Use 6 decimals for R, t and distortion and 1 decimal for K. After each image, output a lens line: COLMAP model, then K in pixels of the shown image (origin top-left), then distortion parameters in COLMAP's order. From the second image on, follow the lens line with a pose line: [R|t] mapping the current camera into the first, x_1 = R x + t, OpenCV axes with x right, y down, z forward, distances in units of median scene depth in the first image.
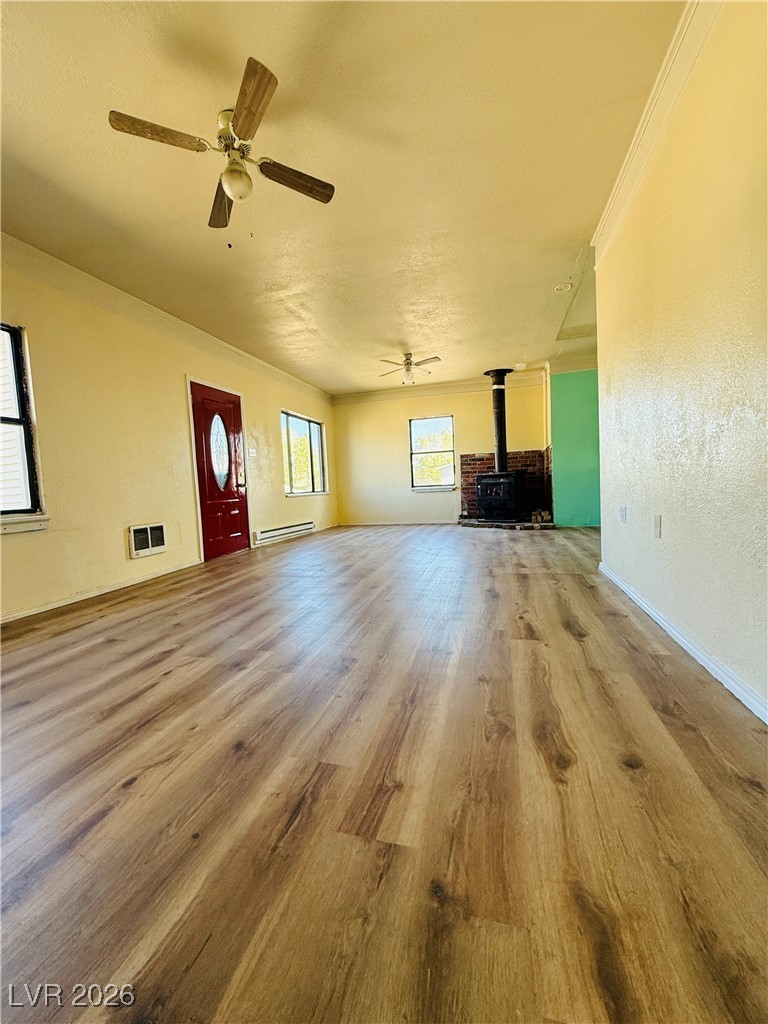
lens RADIAL K [[408.2, 0, 385.9], [0, 408.2, 509.5], [0, 0, 1]] dist [-0.001393, 0.000373]
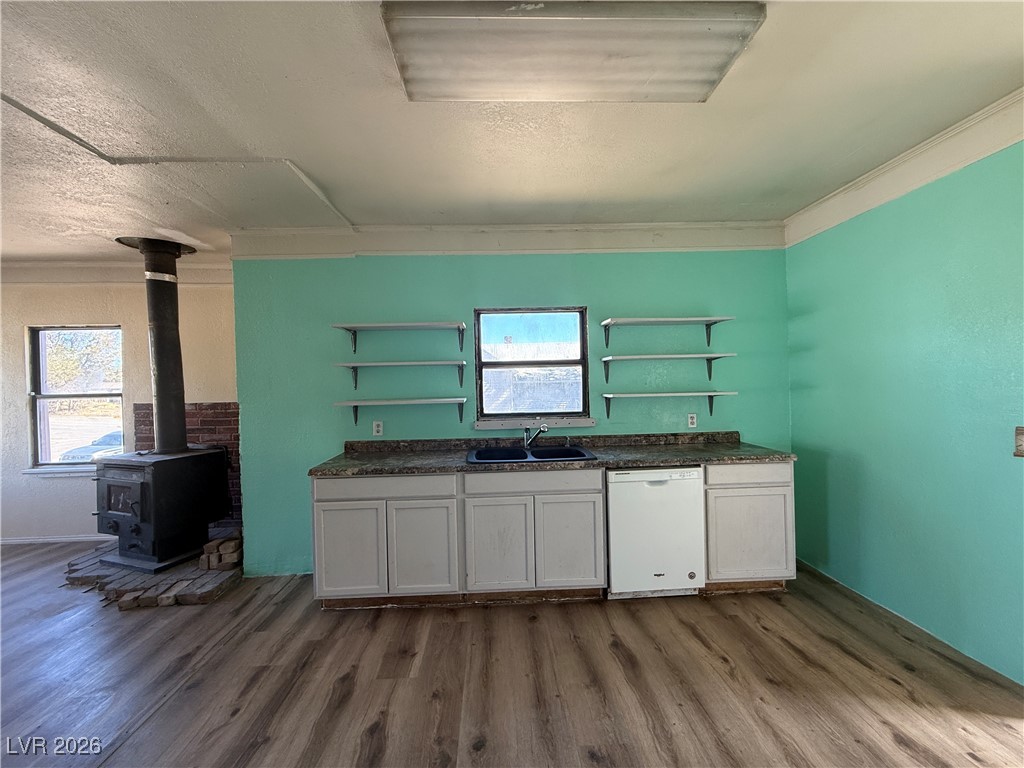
lens RADIAL K [[408.2, 0, 509.8], [0, 408.2, 384.0], [0, 0, 1]] dist [-0.001393, 0.000373]
pose [[0.948743, 0.023720, 0.315158, 0.544270], [-0.003096, 0.997829, -0.065779, -0.149098], [-0.316034, 0.061432, 0.946757, 0.437804]]
